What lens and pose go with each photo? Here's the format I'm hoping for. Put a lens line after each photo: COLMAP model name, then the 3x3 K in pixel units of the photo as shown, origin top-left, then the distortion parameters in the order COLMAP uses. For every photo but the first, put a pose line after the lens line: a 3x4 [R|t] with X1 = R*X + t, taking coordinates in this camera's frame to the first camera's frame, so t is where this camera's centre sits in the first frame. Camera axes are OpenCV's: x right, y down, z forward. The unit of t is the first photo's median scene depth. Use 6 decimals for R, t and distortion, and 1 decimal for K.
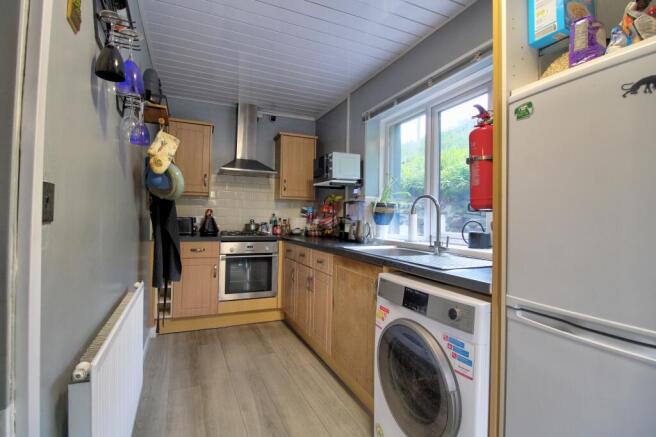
lens RADIAL K [[307.3, 0, 326.3], [0, 307.3, 211.4], [0, 0, 1]] dist [-0.013810, -0.001665]
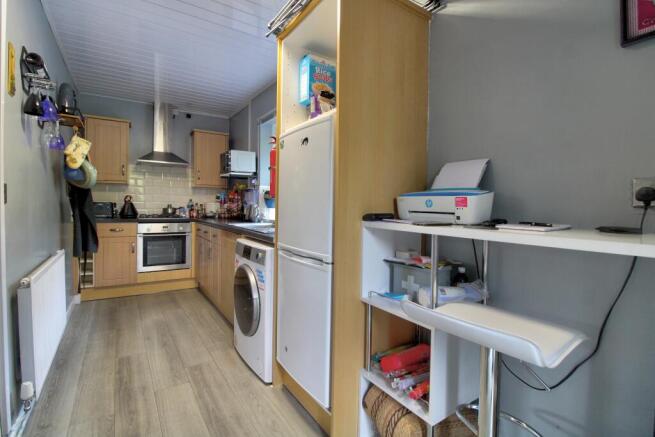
lens RADIAL K [[306.9, 0, 325.8], [0, 306.9, 211.4], [0, 0, 1]] dist [-0.013810, -0.001665]
pose [[0.986512, -0.005312, 0.163602, 0.185532], [-0.002193, 0.998955, 0.045657, -0.001098], [-0.163673, -0.045400, 0.985469, -0.287772]]
